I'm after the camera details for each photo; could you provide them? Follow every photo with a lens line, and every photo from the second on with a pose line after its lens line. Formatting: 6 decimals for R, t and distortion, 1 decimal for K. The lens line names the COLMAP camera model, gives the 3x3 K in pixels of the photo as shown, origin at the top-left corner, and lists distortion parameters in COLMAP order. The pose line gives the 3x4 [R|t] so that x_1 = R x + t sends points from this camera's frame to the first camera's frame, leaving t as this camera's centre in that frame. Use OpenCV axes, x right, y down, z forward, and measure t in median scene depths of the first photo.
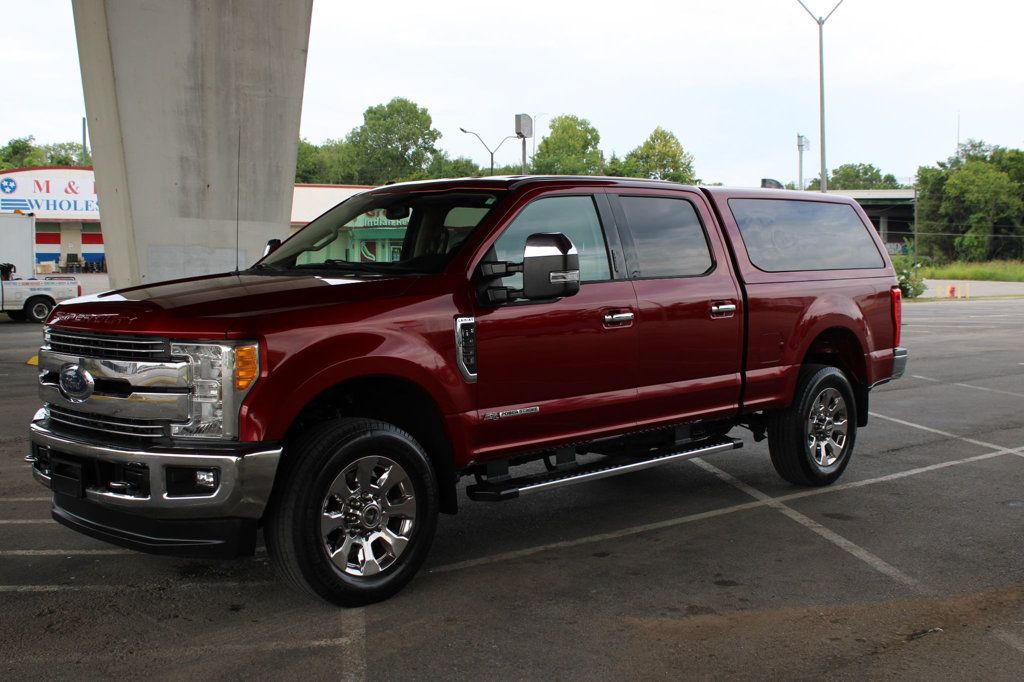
lens RADIAL K [[1195.9, 0, 512.0], [0, 1195.9, 341.0], [0, 0, 1]] dist [-0.041981, 0.017532]
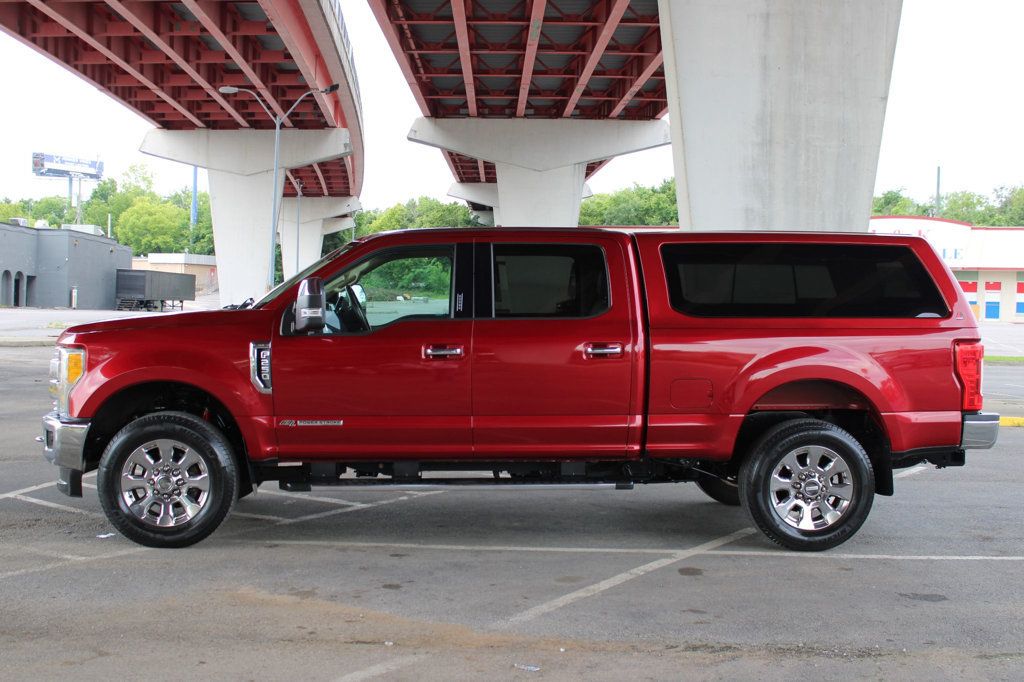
lens RADIAL K [[1195.9, 0, 512.0], [0, 1195.9, 341.0], [0, 0, 1]] dist [-0.041981, 0.017532]
pose [[0.754931, 0.036282, -0.654800, 0.267425], [-0.062342, 0.997917, -0.016582, -0.004532], [0.652835, 0.053340, 0.755620, 0.055602]]
